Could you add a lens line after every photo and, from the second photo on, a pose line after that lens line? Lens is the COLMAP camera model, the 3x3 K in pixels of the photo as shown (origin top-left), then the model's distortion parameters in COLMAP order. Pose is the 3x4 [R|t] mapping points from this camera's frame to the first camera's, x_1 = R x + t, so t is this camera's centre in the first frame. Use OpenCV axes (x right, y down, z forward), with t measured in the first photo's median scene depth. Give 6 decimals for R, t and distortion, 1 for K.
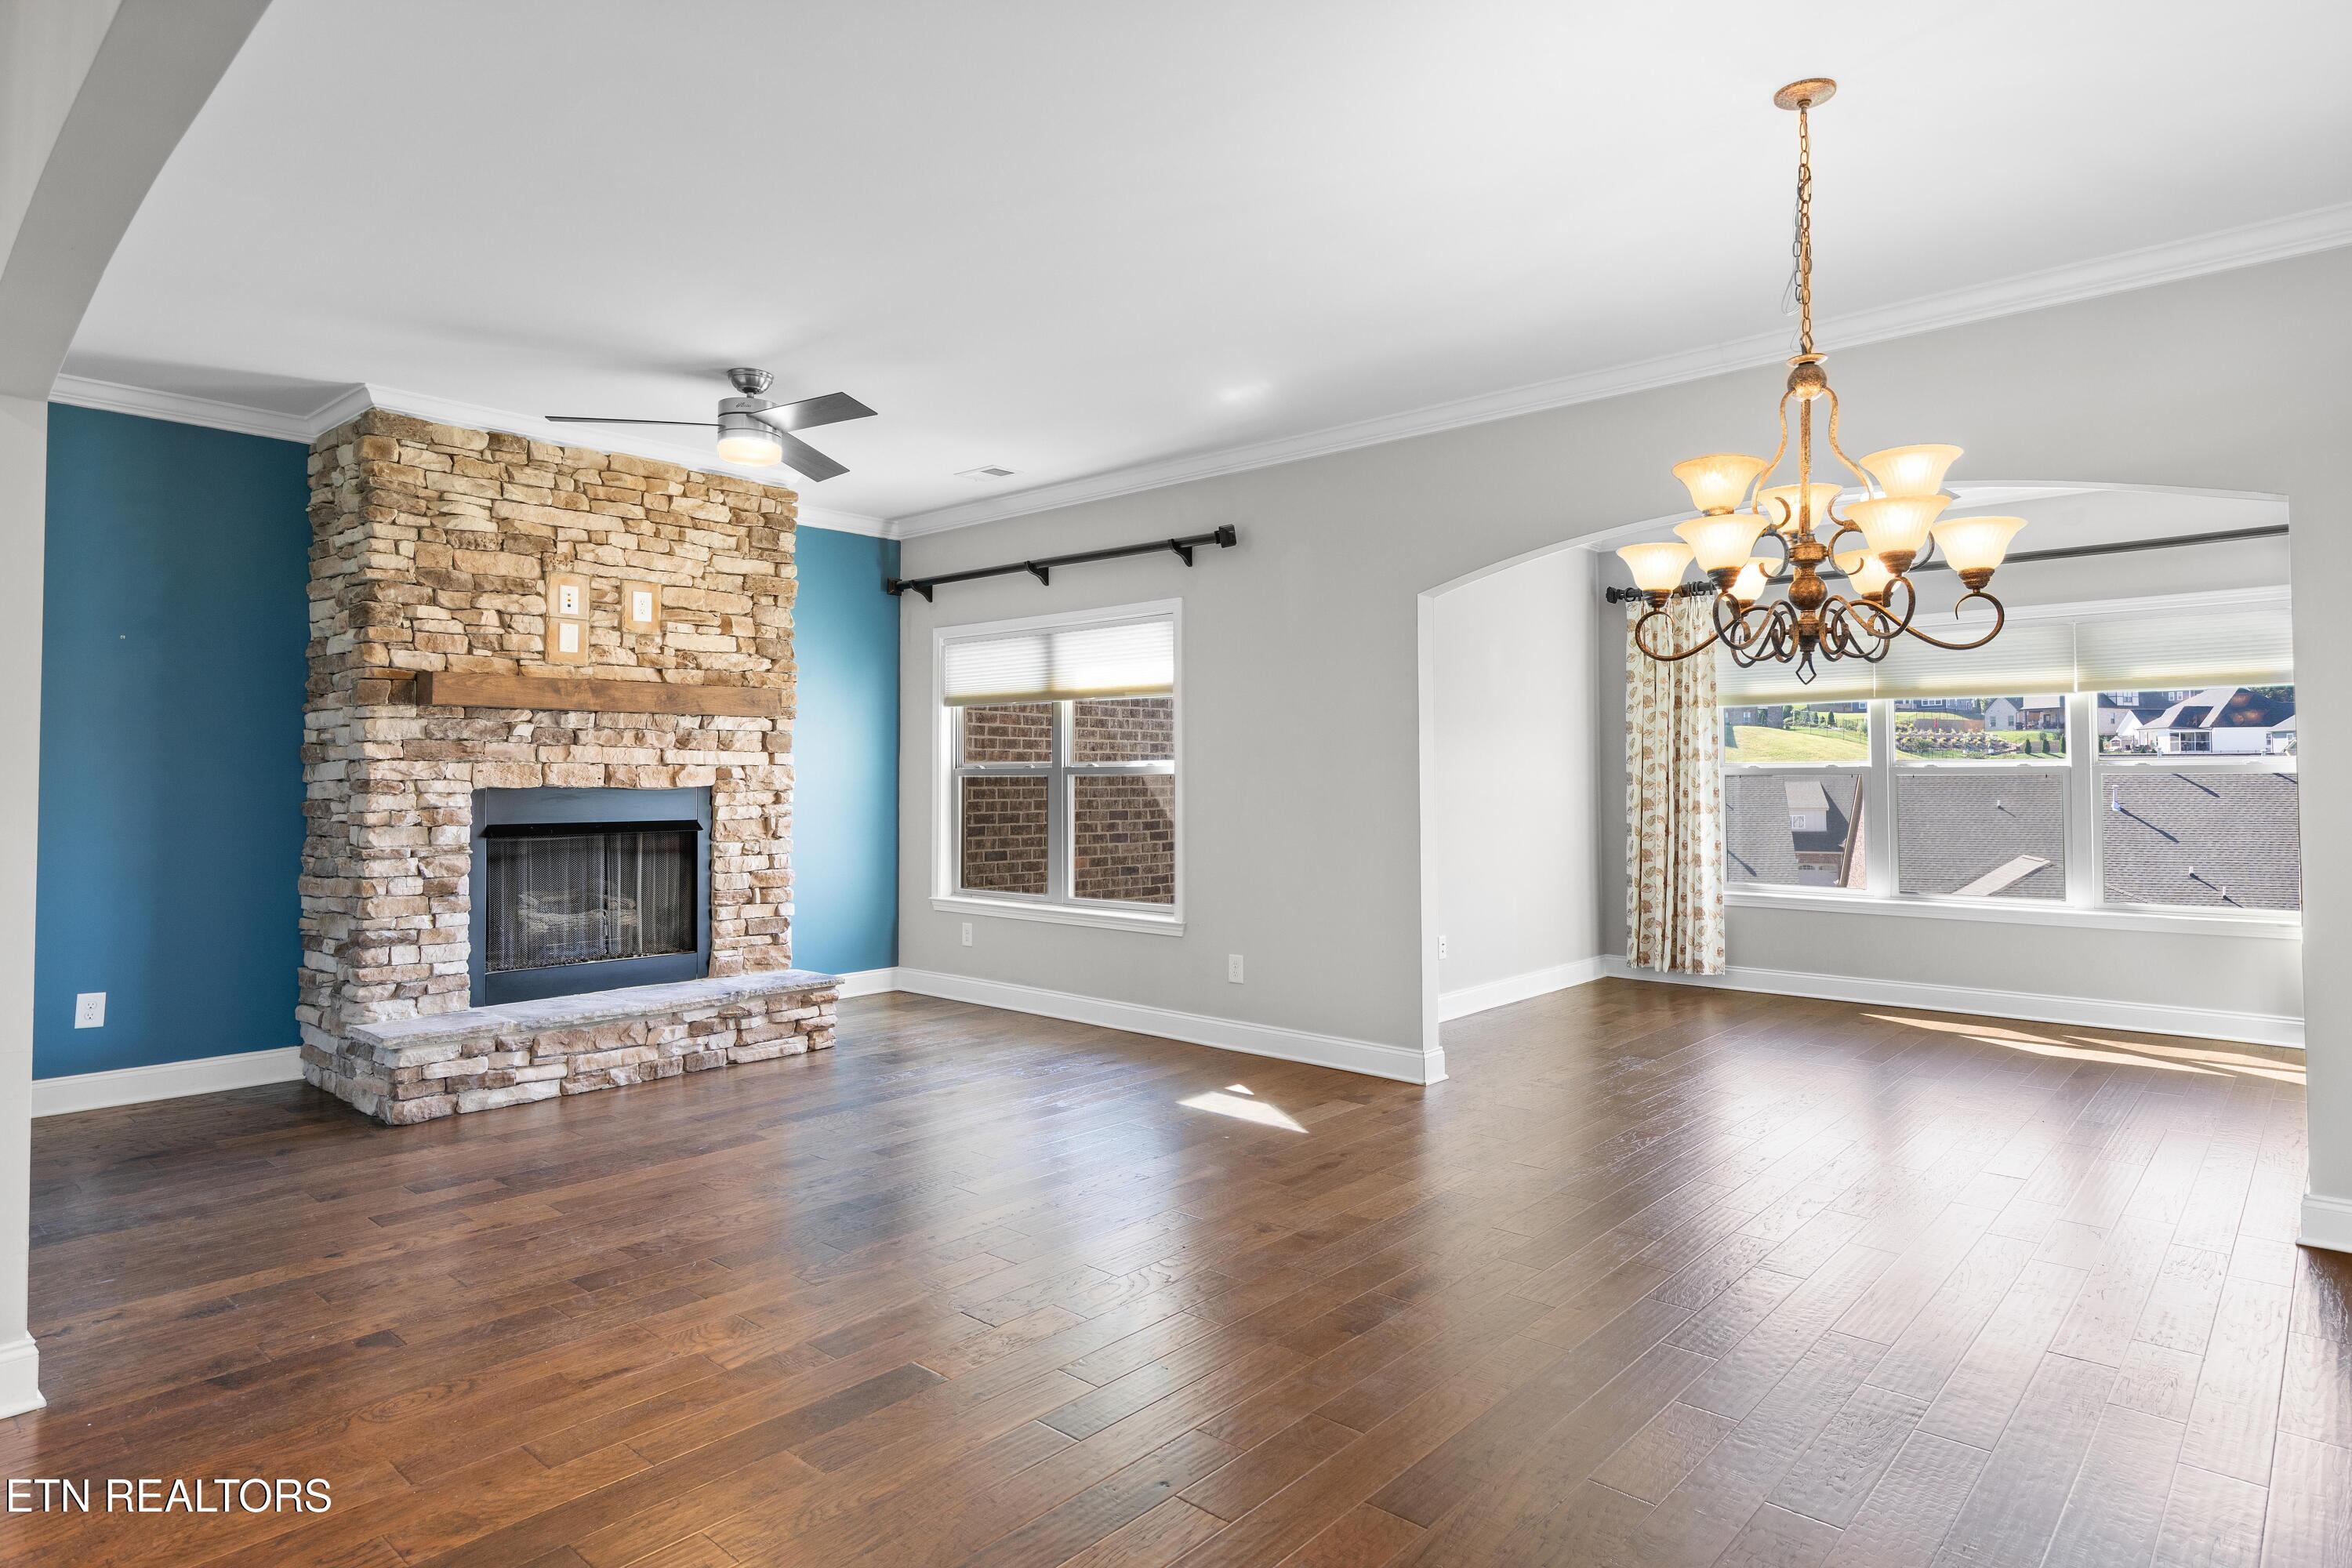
lens RADIAL K [[1303.8, 0, 1171.6], [0, 1303.8, 745.1], [0, 0, 1]] dist [0.010248, 0.000220]
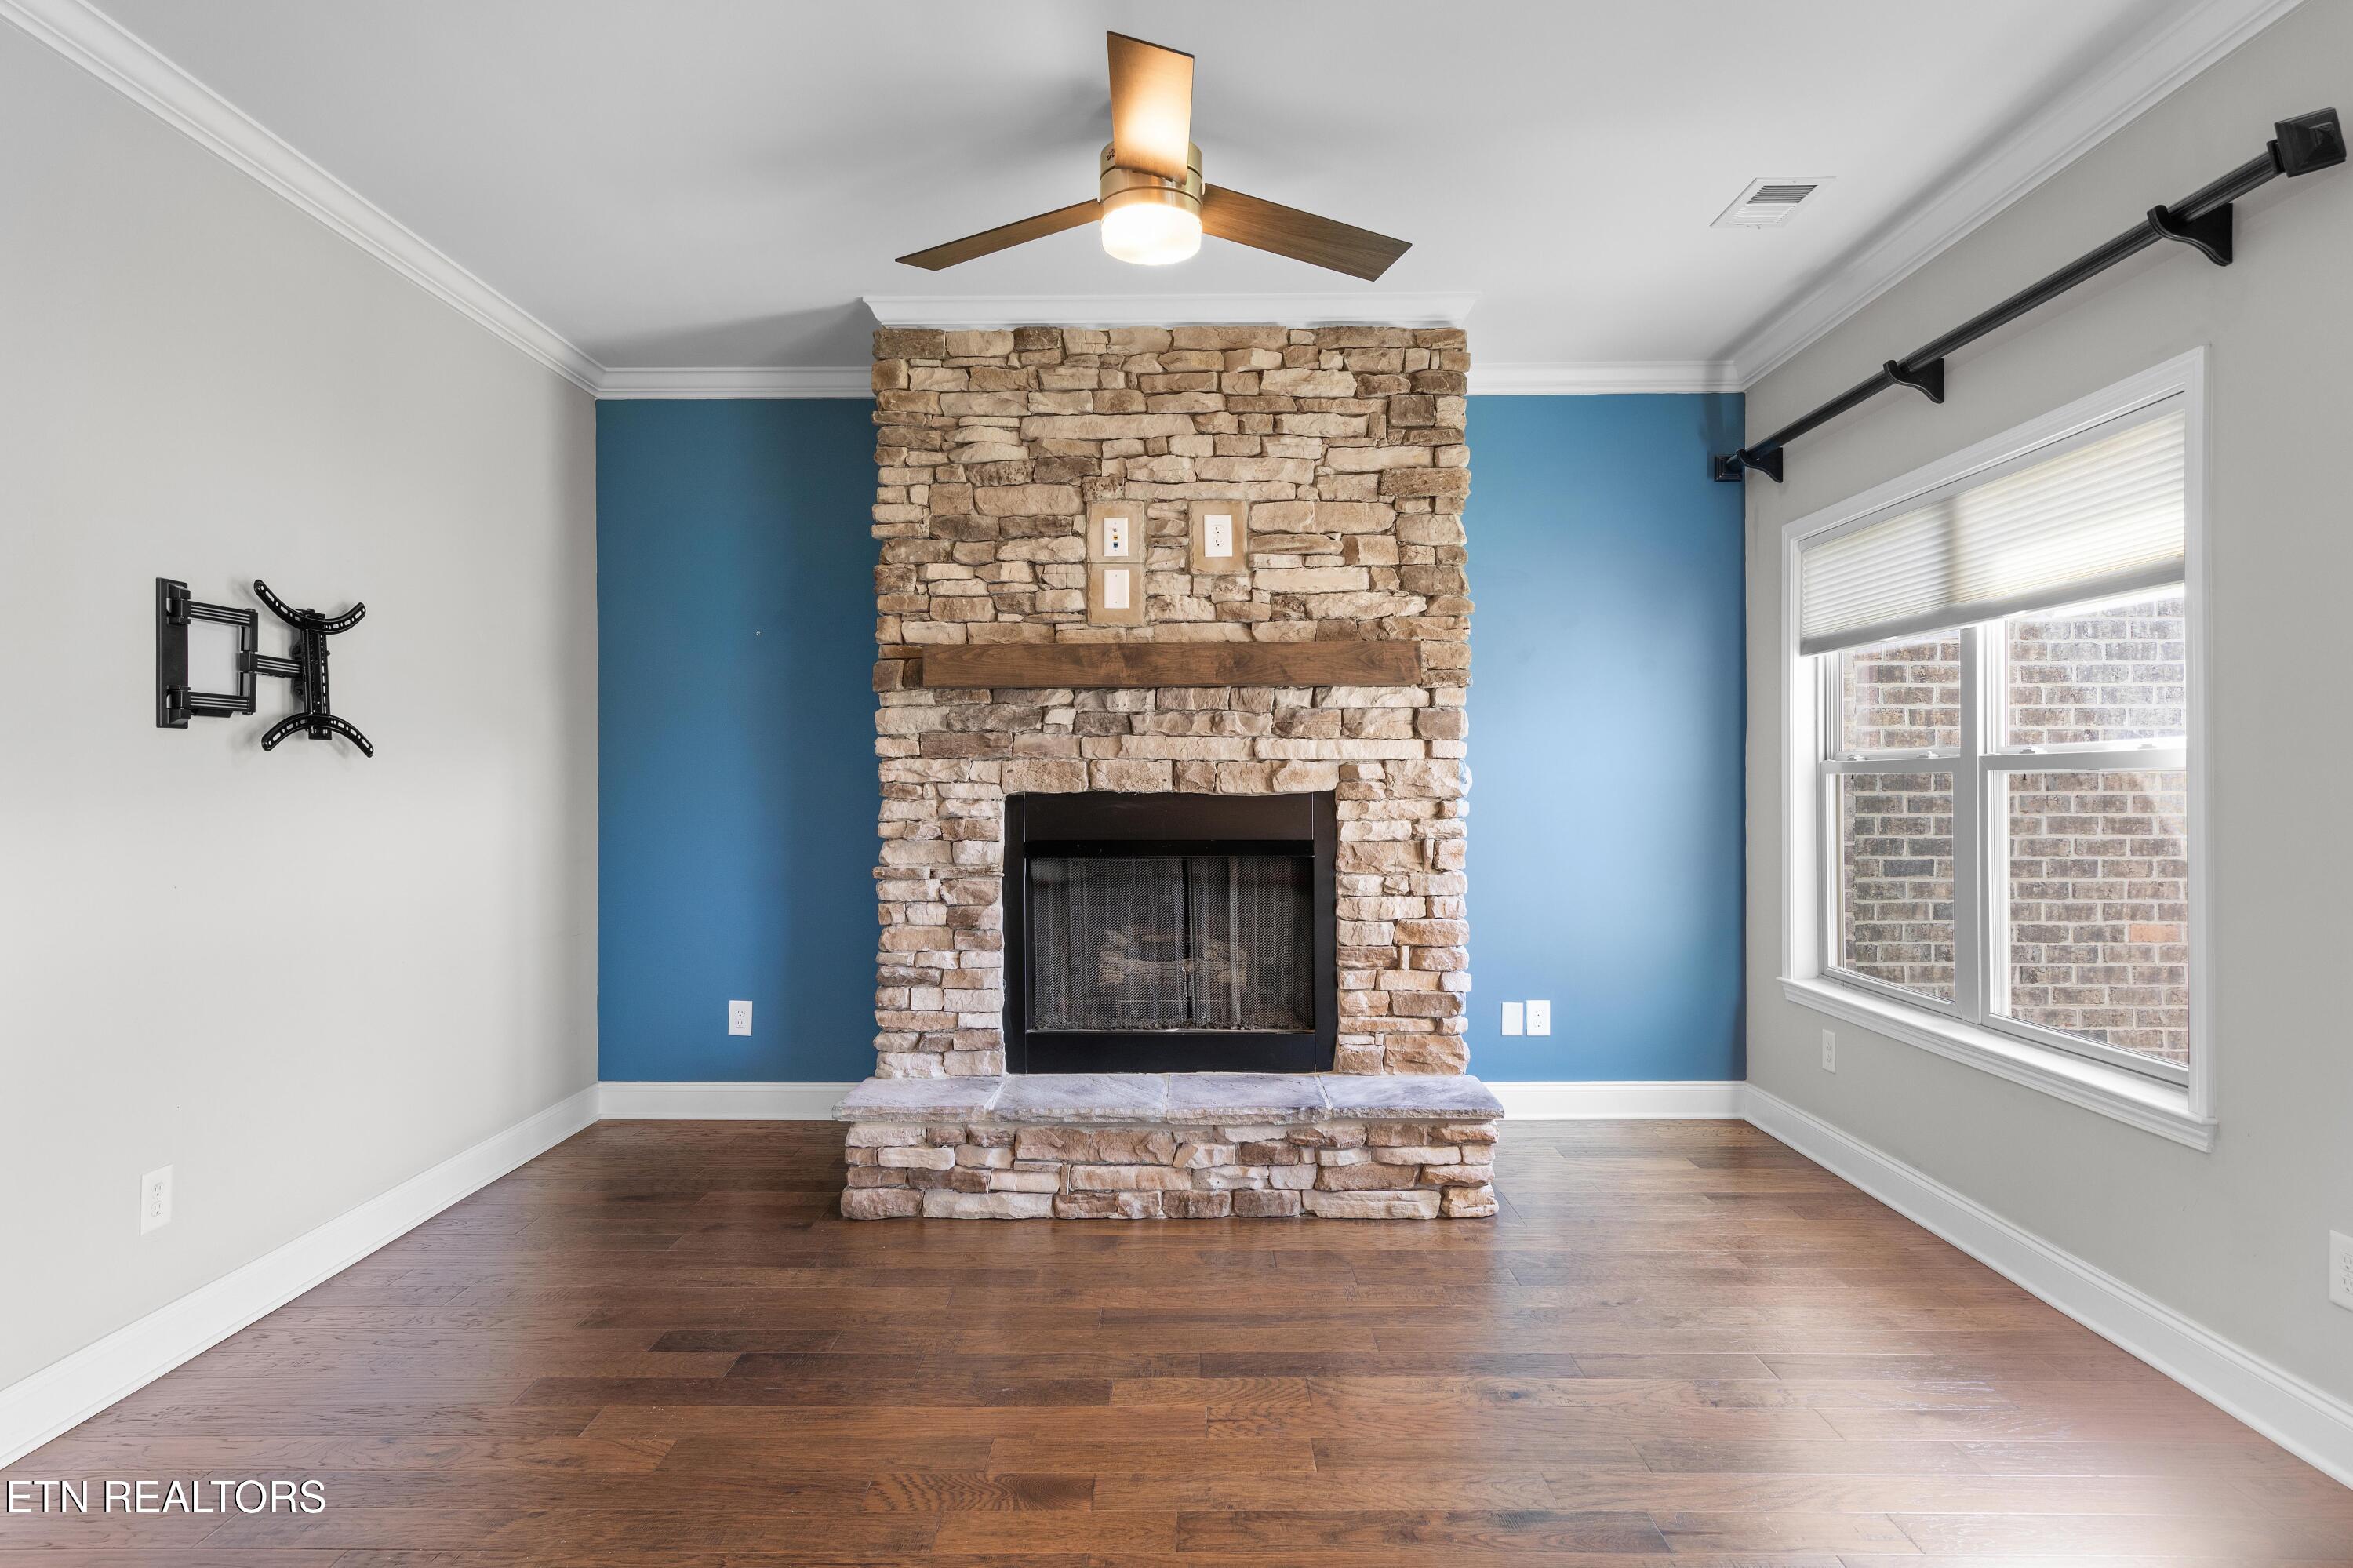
lens RADIAL K [[1359.7, 0, 1171.3], [0, 1359.7, 780.0], [0, 0, 1]] dist [0.010185, 0.002110]
pose [[0.662206, -0.000789, -0.749321, 0.123409], [0.021905, 0.999592, 0.018307, 0.011140], [0.749001, -0.028537, 0.661954, 0.479350]]
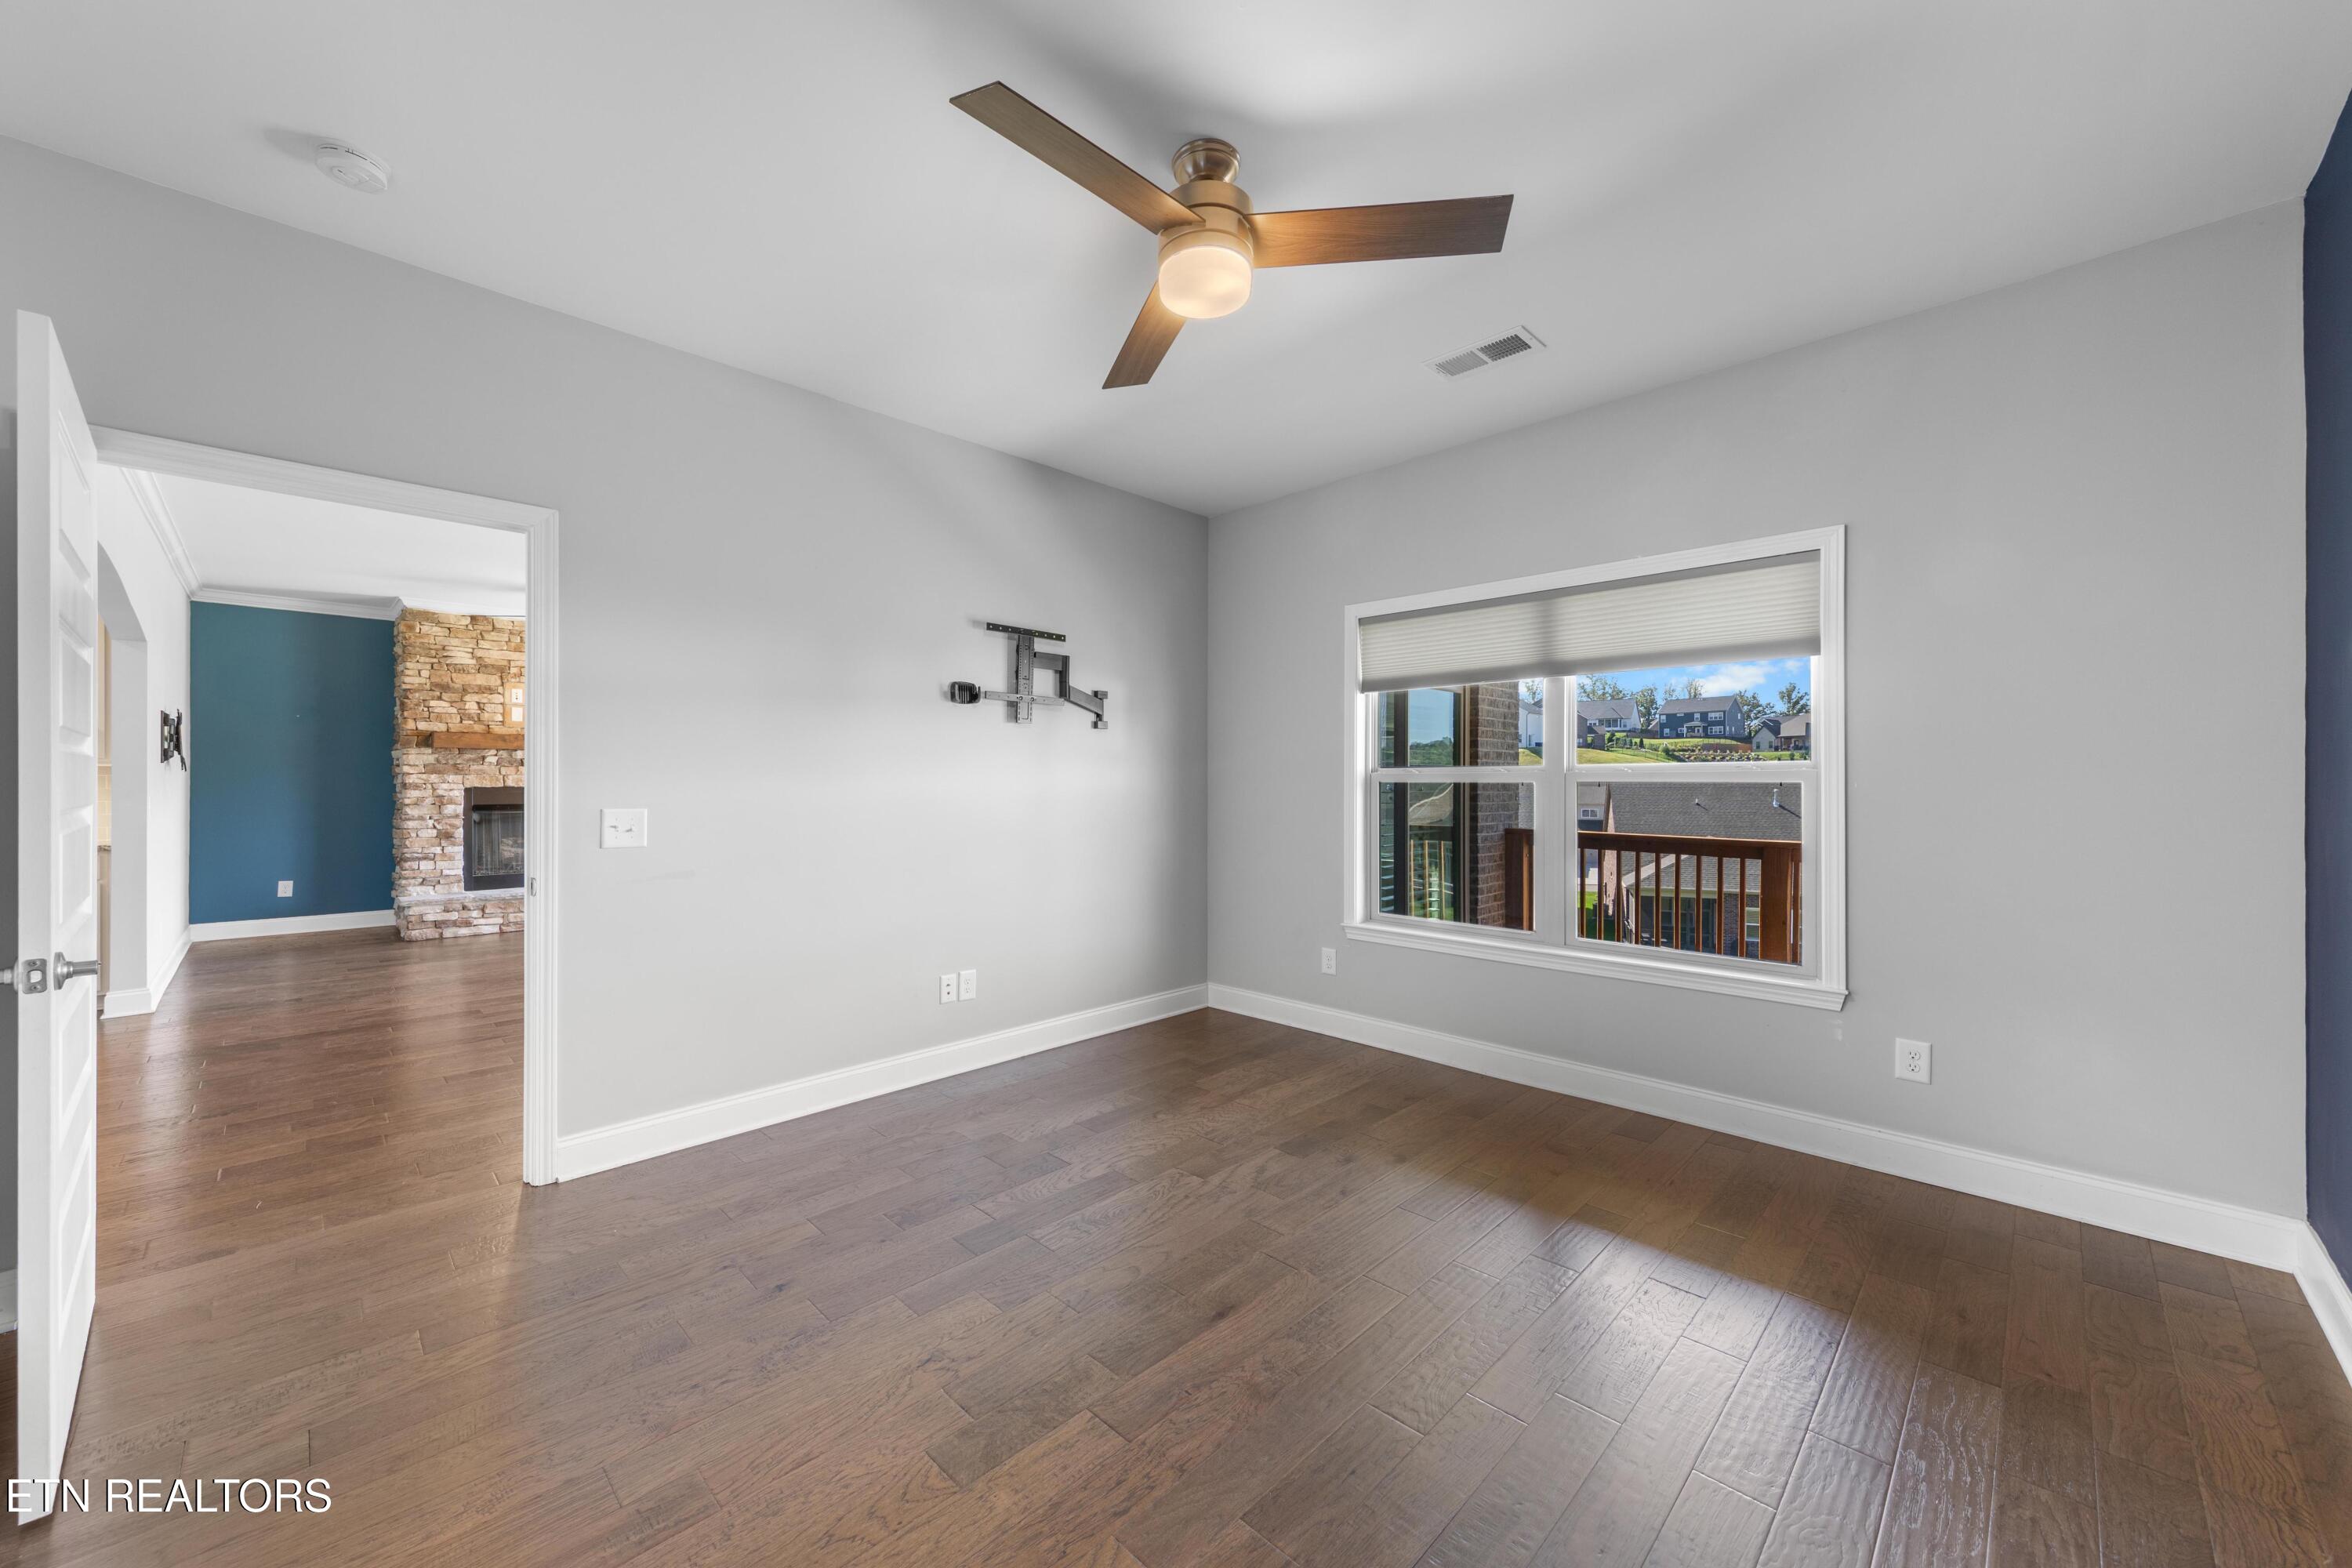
lens RADIAL K [[884.5, 0, 1162.5], [0, 884.5, 783.3], [0, 0, 1]] dist [0.000546, 0.000205]
pose [[0.998538, 0.003135, -0.053959, 0.586499], [-0.001708, 0.999648, 0.026479, -0.011212], [0.054023, -0.026348, 0.998192, -0.315153]]
